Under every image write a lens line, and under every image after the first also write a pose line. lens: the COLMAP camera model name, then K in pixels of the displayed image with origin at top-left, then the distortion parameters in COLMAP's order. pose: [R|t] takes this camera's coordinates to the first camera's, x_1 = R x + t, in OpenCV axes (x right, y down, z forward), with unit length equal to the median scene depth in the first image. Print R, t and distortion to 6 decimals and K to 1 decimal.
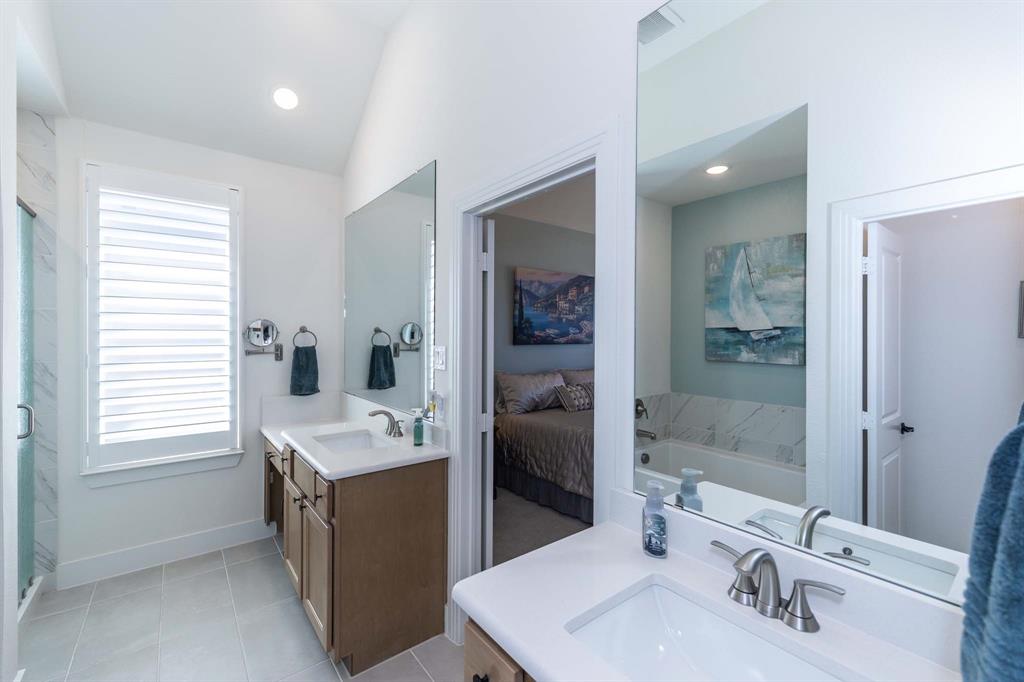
lens RADIAL K [[430.1, 0, 512.3], [0, 430.1, 337.6], [0, 0, 1]] dist [0.001742, 0.000242]
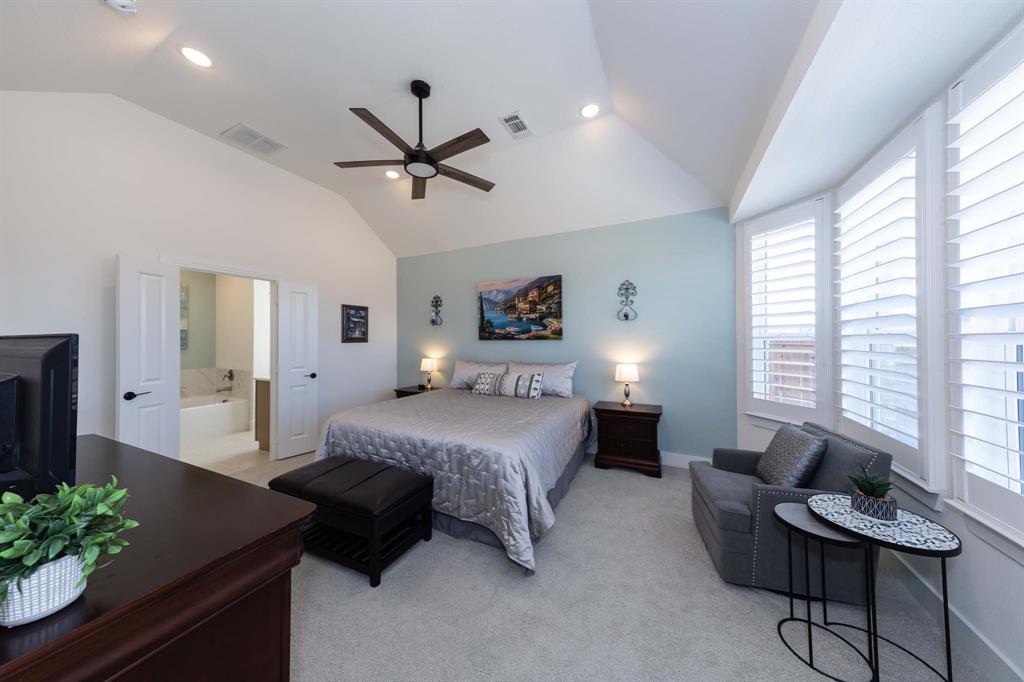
lens RADIAL K [[318.5, 0, 514.2], [0, 318.5, 336.9], [0, 0, 1]] dist [0.000169, -0.000021]
pose [[0.437302, -0.011315, -0.899243, 0.879693], [0.000361, 0.999923, -0.012406, 0.017760], [0.899315, 0.005100, 0.437273, 0.605342]]
